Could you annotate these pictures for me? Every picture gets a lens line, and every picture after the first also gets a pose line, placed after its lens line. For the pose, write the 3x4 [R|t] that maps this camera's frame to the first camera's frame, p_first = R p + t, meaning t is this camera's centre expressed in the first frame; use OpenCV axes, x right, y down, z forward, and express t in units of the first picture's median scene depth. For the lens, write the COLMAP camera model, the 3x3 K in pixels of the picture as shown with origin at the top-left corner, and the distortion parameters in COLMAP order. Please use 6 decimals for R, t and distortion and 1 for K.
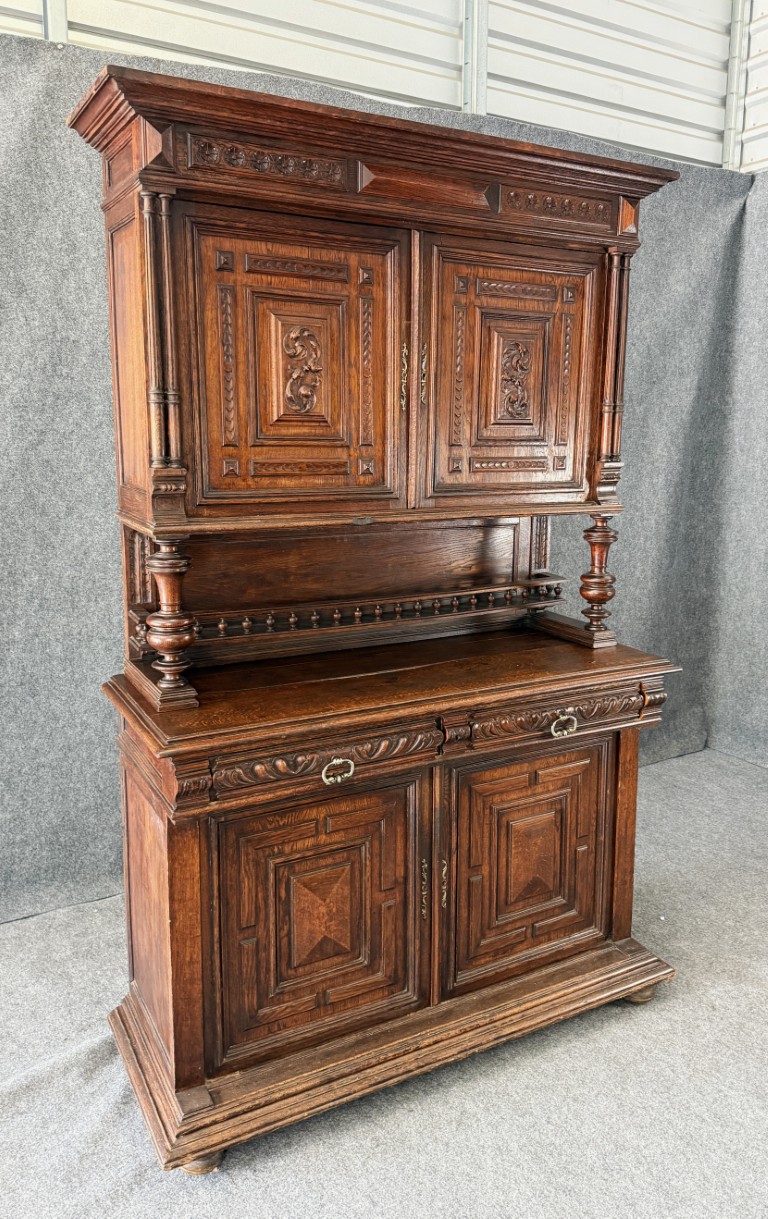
lens RADIAL K [[933.2, 0, 430.9], [0, 933.2, 574.7], [0, 0, 1]] dist [0.115058, -0.239148]
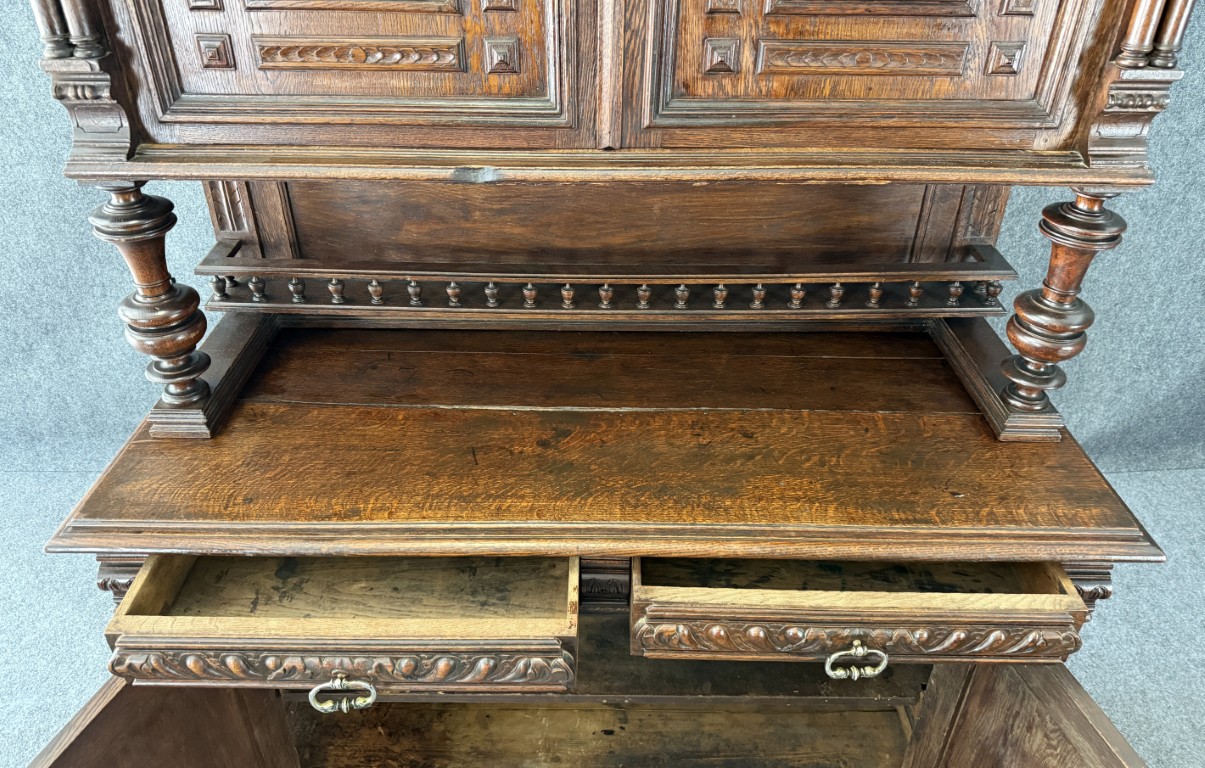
lens RADIAL K [[859.8, 0, 599.3], [0, 859.8, 364.4], [0, 0, 1]] dist [0.058071, -0.099528]
pose [[0.862691, 0.261617, -0.432805, 0.212282], [-0.079946, 0.915588, 0.394091, -0.151517], [0.499372, -0.305378, 0.810785, 0.619369]]
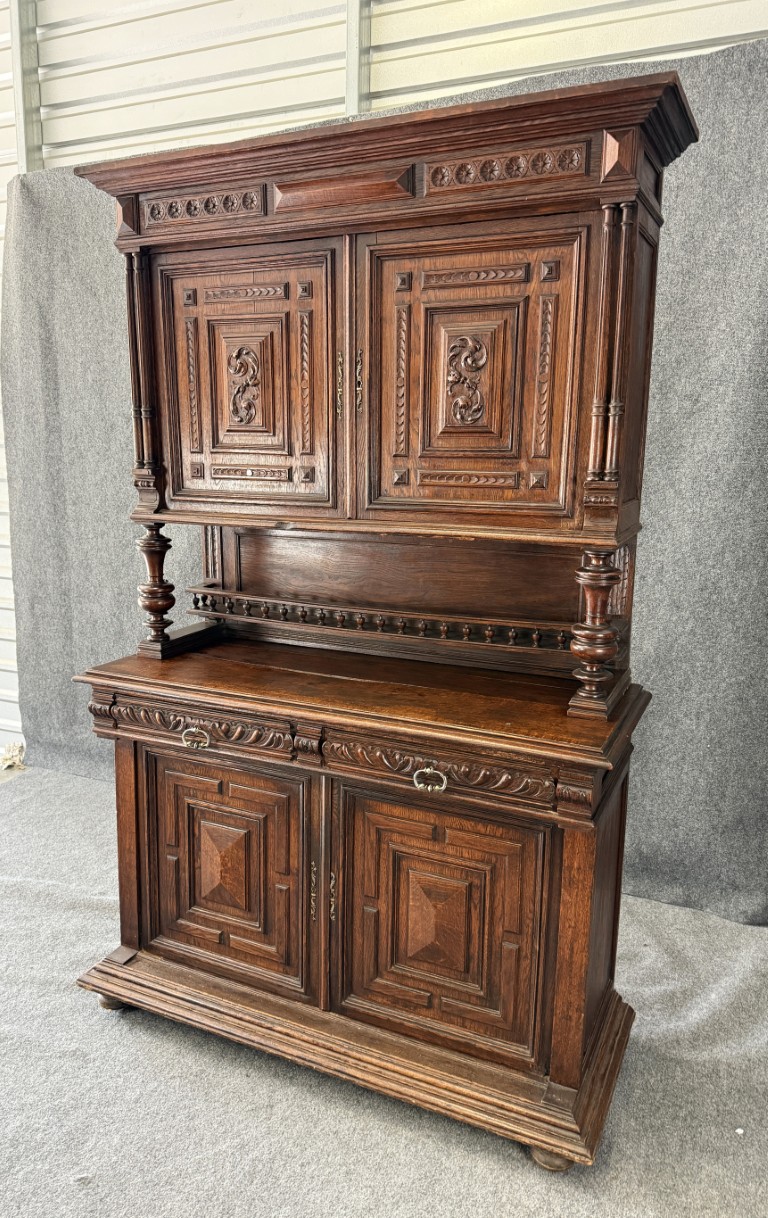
lens RADIAL K [[907.8, 0, 340.7], [0, 907.8, 611.7], [0, 0, 1]] dist [0.105372, -0.213984]
pose [[0.545325, 0.154048, -0.823948, 0.821705], [-0.133271, 0.986398, 0.096216, -0.067883], [0.827562, 0.057339, 0.558438, 0.477485]]
